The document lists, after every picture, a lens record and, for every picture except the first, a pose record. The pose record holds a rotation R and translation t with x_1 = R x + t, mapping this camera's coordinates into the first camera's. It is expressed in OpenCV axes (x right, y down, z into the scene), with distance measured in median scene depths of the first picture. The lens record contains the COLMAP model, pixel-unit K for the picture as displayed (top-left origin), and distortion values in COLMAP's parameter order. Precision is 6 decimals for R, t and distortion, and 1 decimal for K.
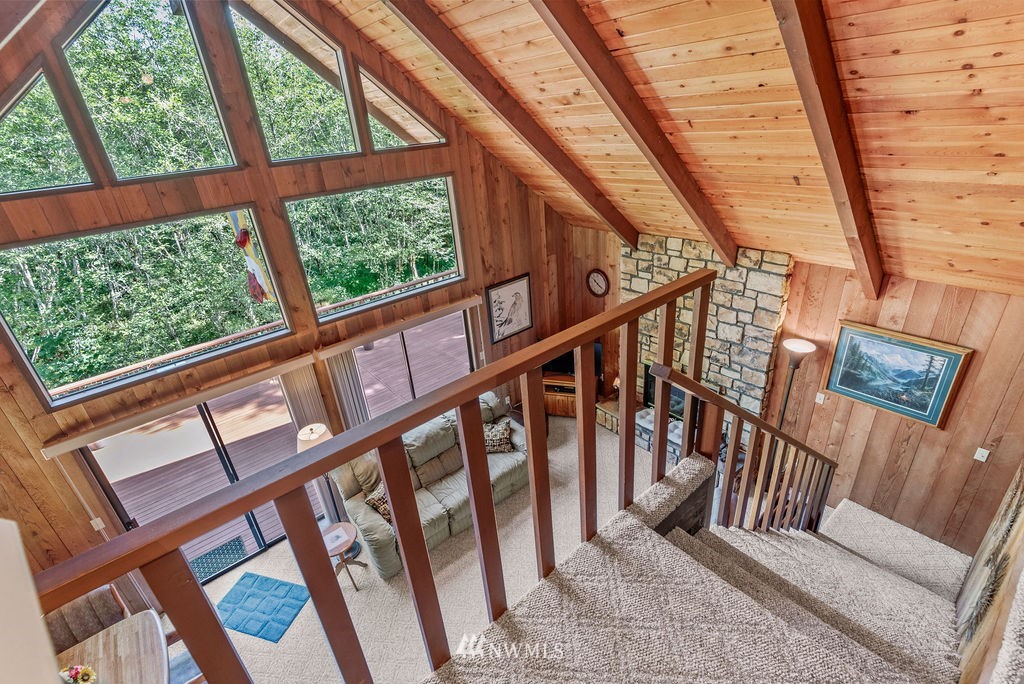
lens RADIAL K [[469.0, 0, 509.4], [0, 469.0, 320.5], [0, 0, 1]] dist [0.018657, -0.018551]
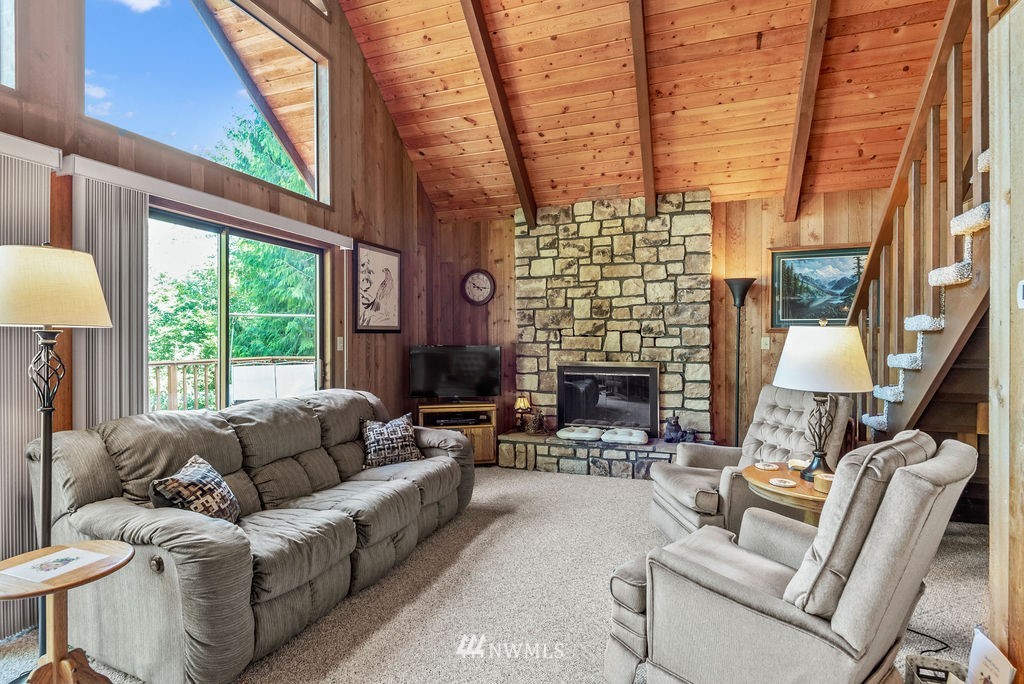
lens RADIAL K [[512.0, 0, 503.6], [0, 512.0, 336.9], [0, 0, 1]] dist [0.032319, -0.025954]
pose [[0.857177, 0.089075, 0.507260, -0.254572], [0.144516, 0.903760, -0.402906, 0.432873], [-0.494330, 0.418669, 0.761810, 0.434946]]
